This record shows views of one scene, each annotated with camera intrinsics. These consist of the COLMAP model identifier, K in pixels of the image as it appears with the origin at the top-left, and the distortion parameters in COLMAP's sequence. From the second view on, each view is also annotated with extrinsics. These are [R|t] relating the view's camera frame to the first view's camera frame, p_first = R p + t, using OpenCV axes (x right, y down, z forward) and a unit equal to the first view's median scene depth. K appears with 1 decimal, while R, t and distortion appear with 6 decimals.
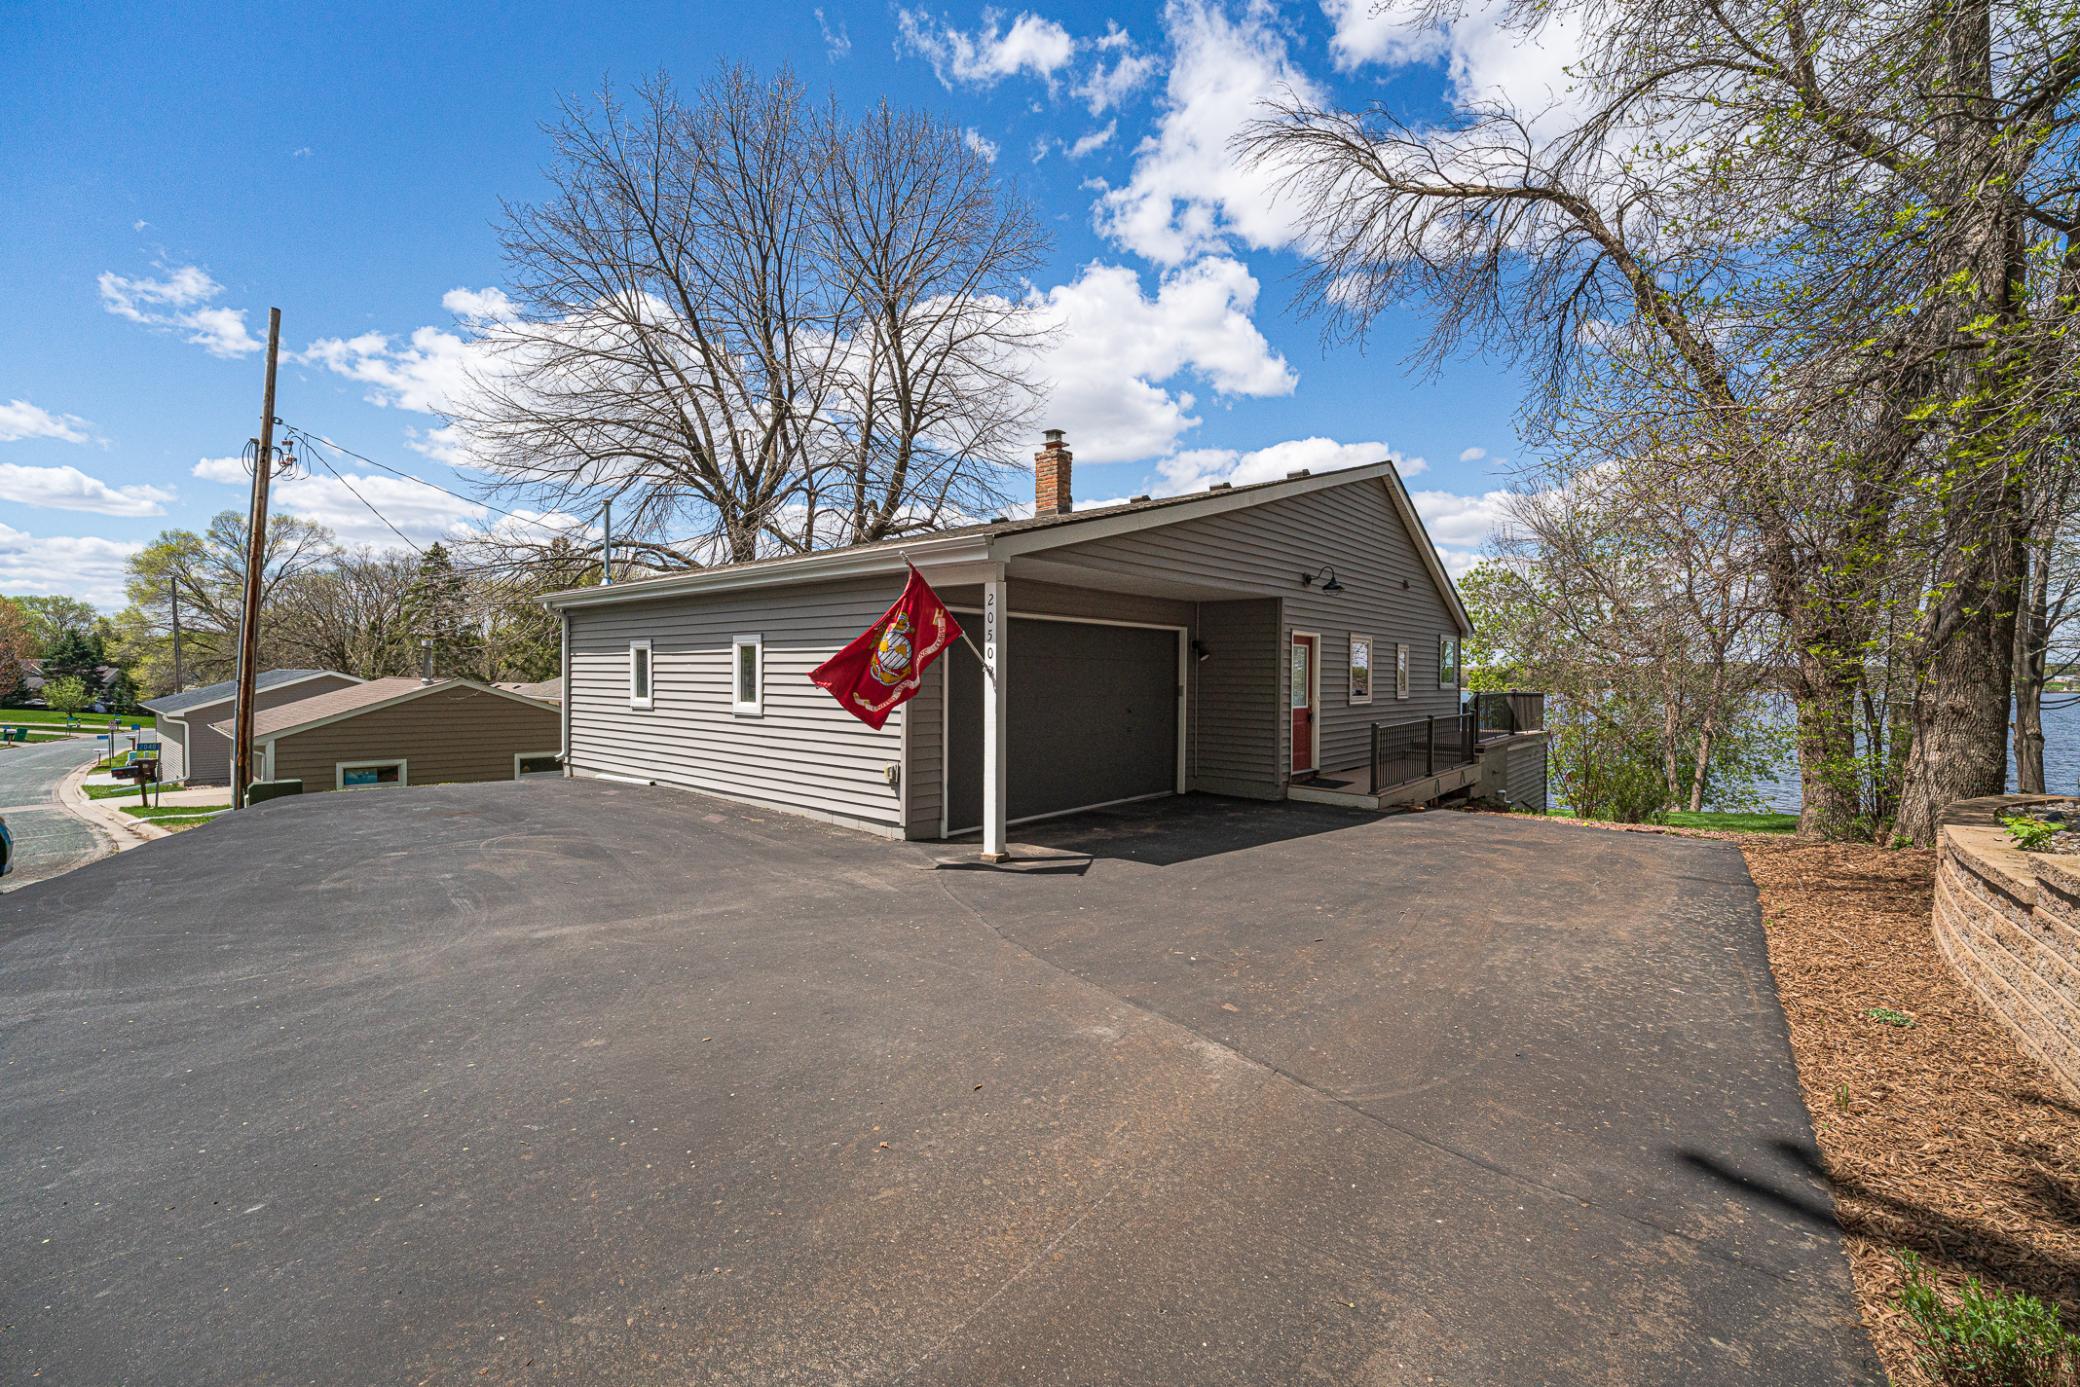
lens RADIAL K [[848.0, 0, 1035.9], [0, 848.0, 690.8], [0, 0, 1]] dist [-0.001809, -0.001931]
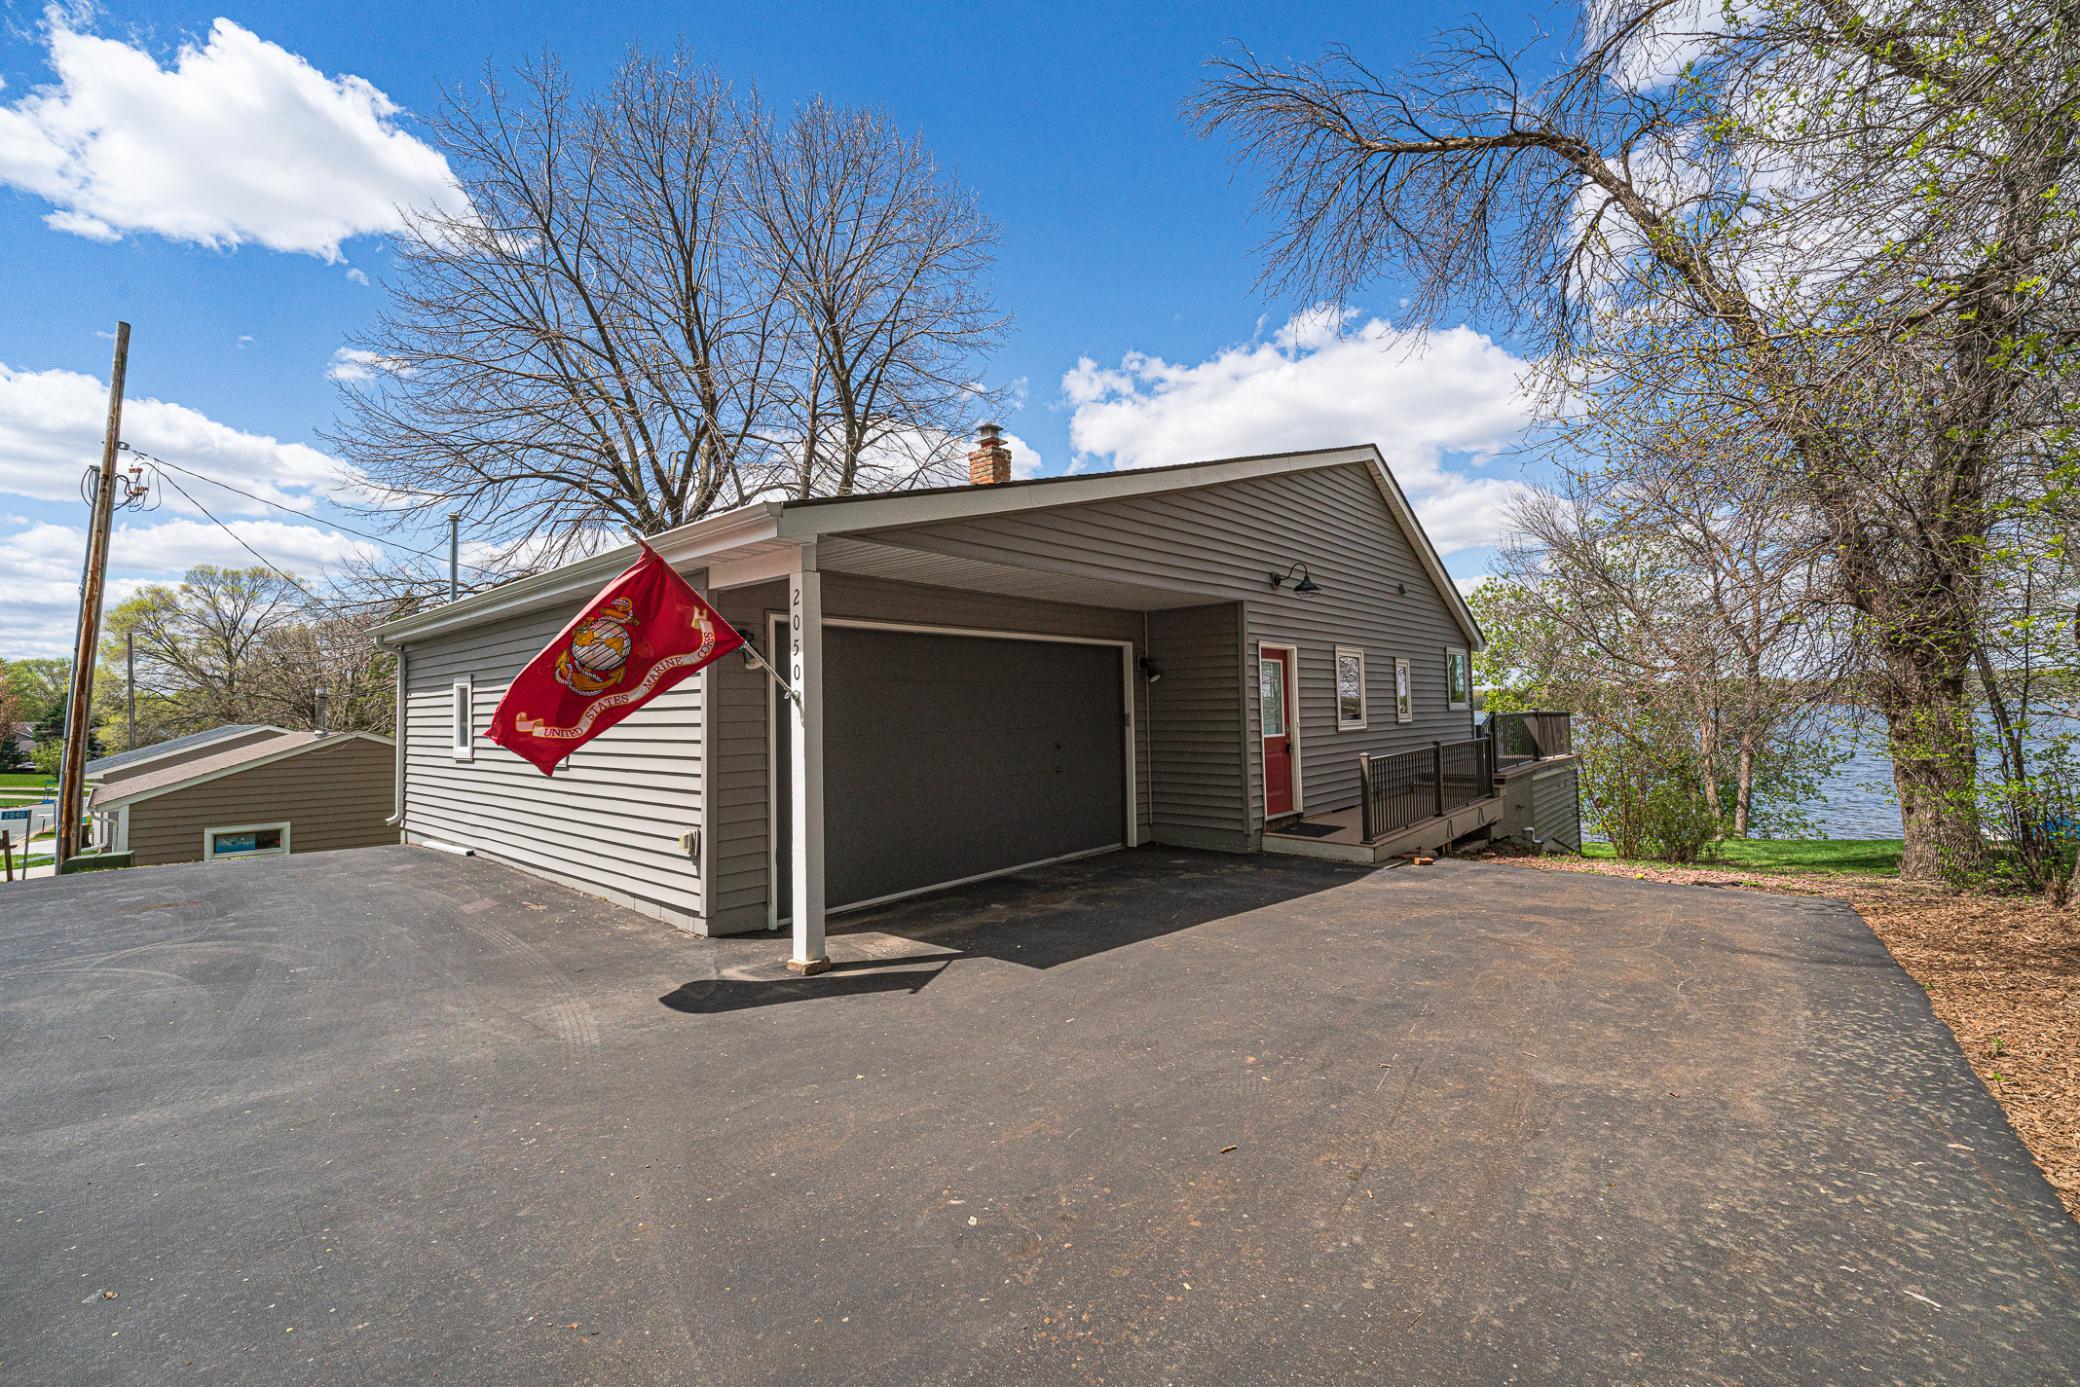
lens RADIAL K [[848.0, 0, 1045.3], [0, 848.0, 675.9], [0, 0, 1]] dist [-0.001809, -0.001931]
pose [[0.999580, -0.028398, -0.005770, 0.097324], [0.028008, 0.997860, -0.059089, 0.003545], [0.007436, 0.058902, 0.998236, 0.180028]]
